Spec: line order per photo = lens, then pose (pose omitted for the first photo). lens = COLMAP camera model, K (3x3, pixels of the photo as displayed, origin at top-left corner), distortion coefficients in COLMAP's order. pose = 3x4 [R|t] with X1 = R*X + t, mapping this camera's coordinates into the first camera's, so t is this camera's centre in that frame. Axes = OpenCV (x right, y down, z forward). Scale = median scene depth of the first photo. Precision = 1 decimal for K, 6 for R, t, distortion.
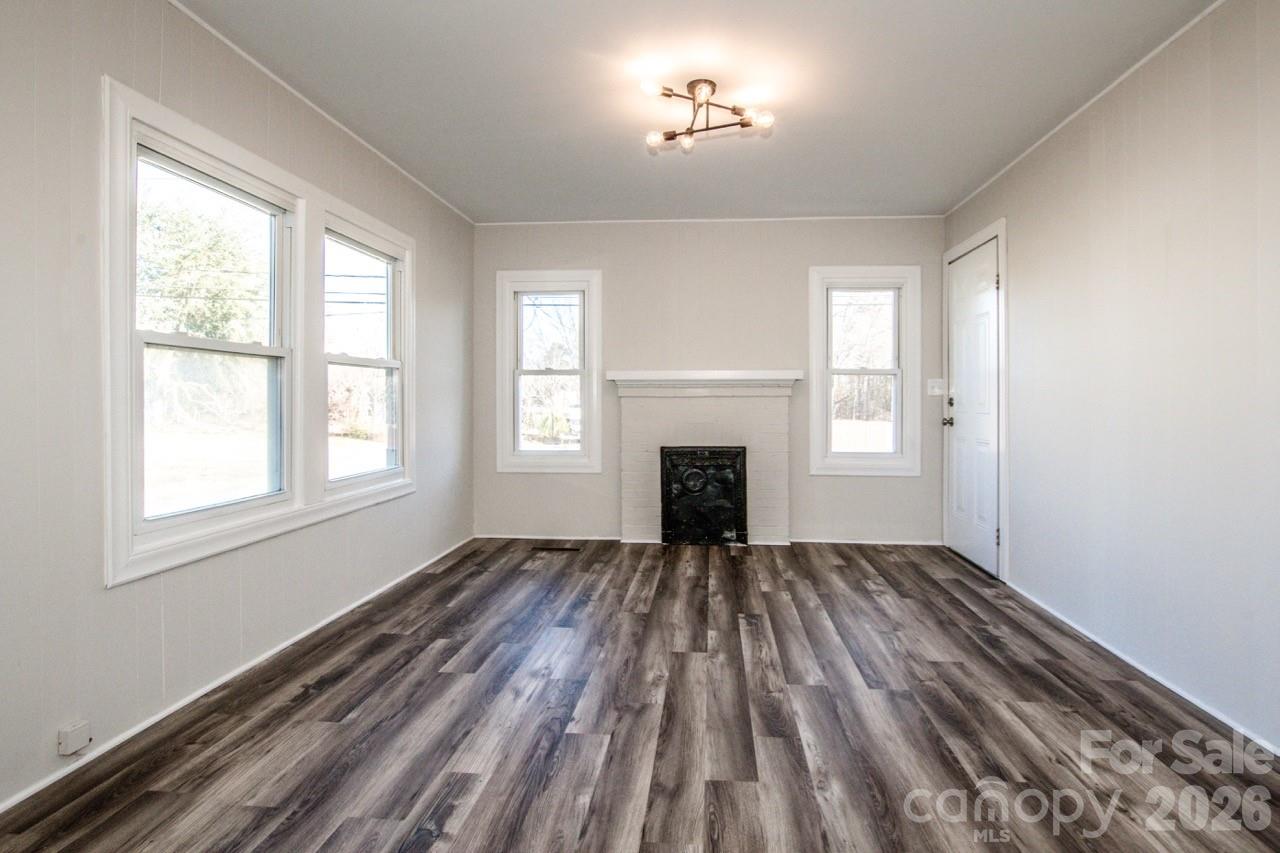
lens RADIAL K [[651.6, 0, 656.2], [0, 651.6, 399.6], [0, 0, 1]] dist [-0.026394, 0.000822]
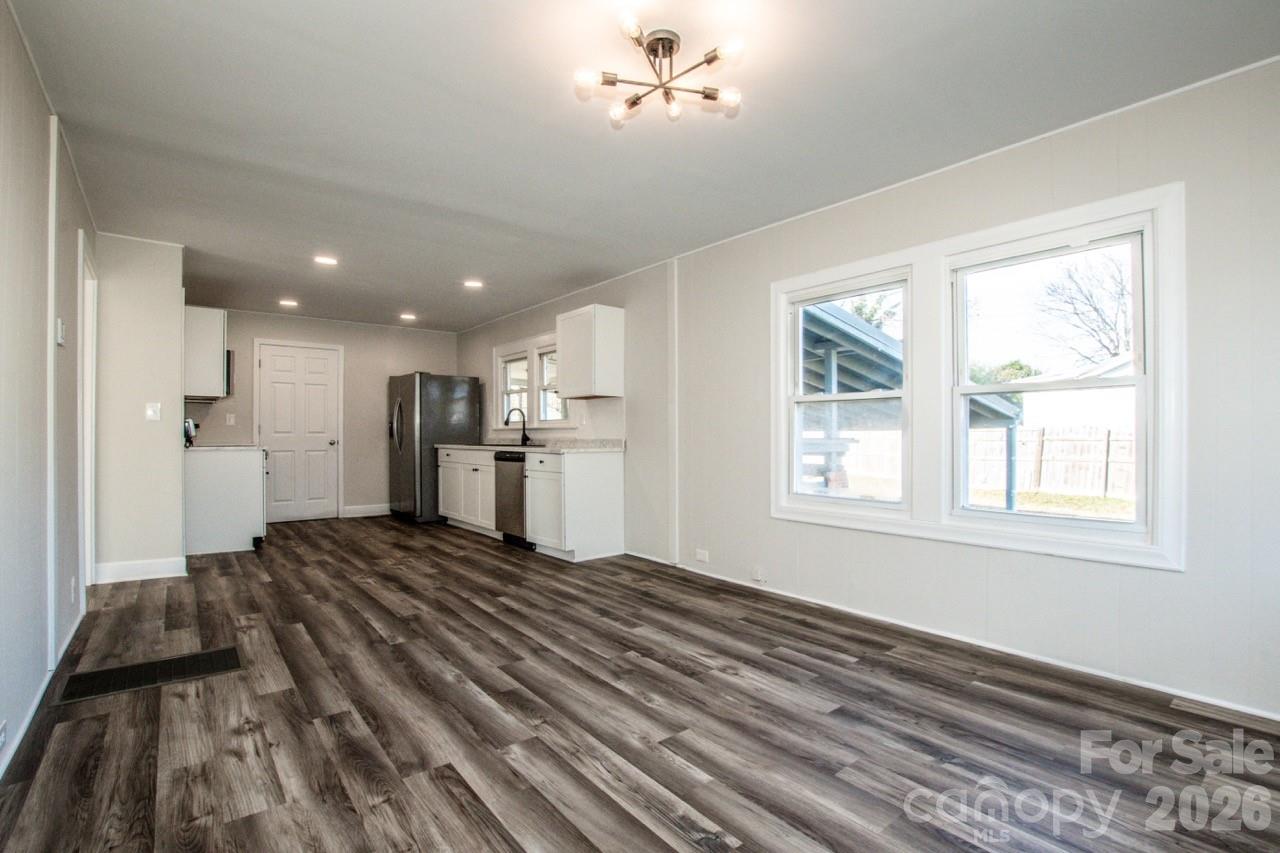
lens RADIAL K [[592.5, 0, 648.2], [0, 592.5, 431.9], [0, 0, 1]] dist [-0.029898, 0.000261]
pose [[-0.721159, -0.003217, -0.692762, 0.516496], [0.000417, 0.999987, -0.005078, 0.008073], [0.692770, -0.003951, -0.721148, 1.325748]]
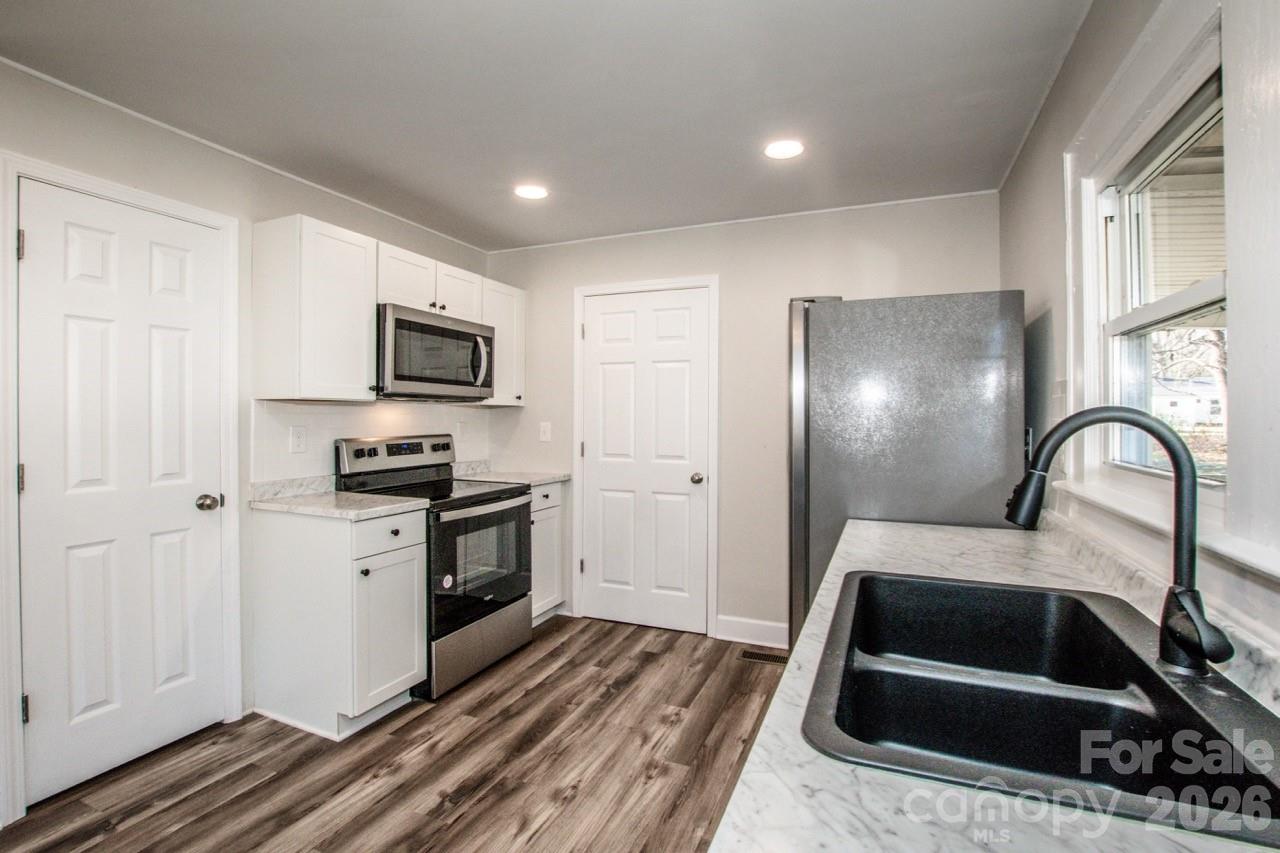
lens RADIAL K [[584.0, 0, 645.2], [0, 584.0, 420.8], [0, 0, 1]] dist [-0.036997, 0.005355]
pose [[-0.951098, -0.005880, 0.308834, -0.426729], [-0.005242, 0.999982, 0.002894, -0.075733], [-0.308845, 0.001133, -0.951112, -0.106214]]
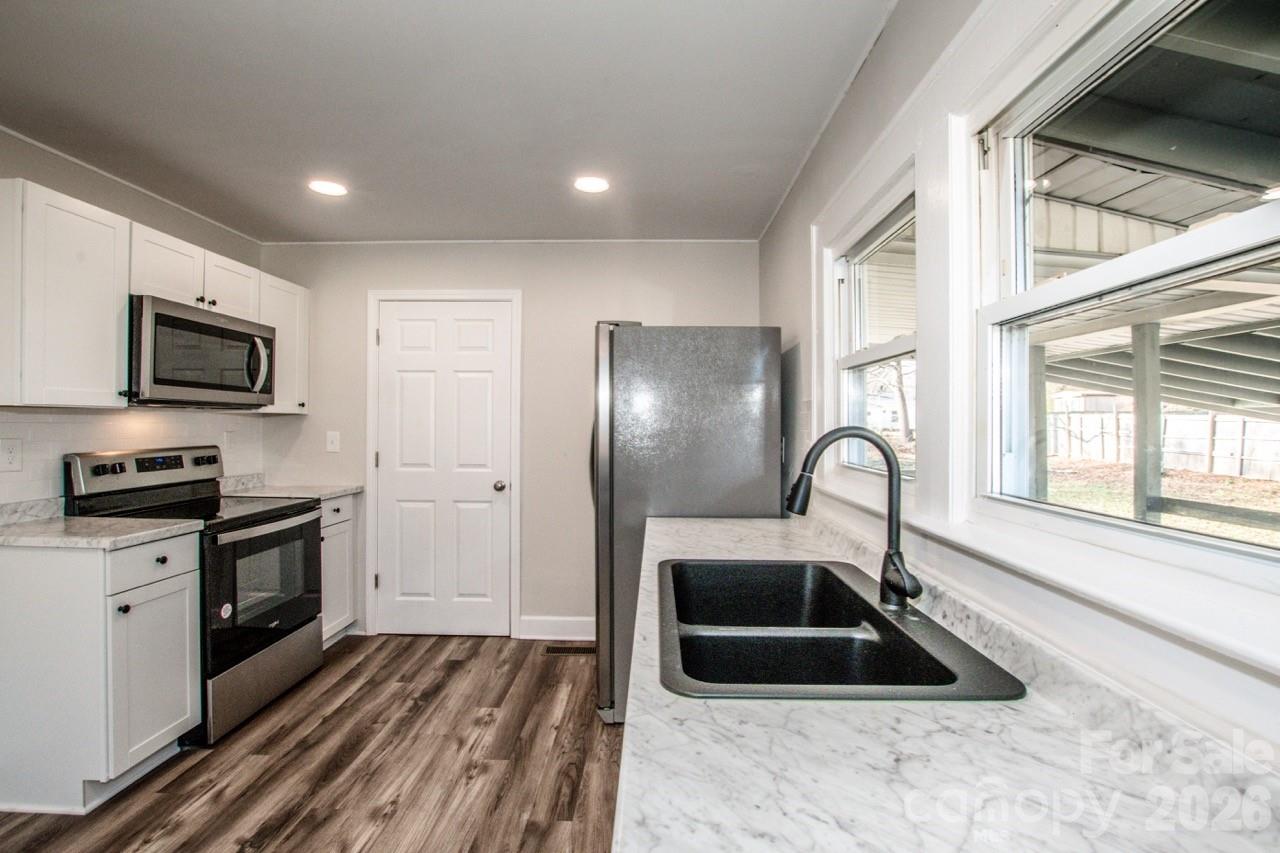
lens RADIAL K [[574.3, 0, 640.0], [0, 574.3, 426.5], [0, 0, 1]] dist [-0.039124, 0.006967]
pose [[-0.998395, -0.006453, -0.056267, -0.389496], [-0.006468, 0.999979, 0.000098, -0.081824], [0.056265, 0.000462, -0.998416, -0.057407]]
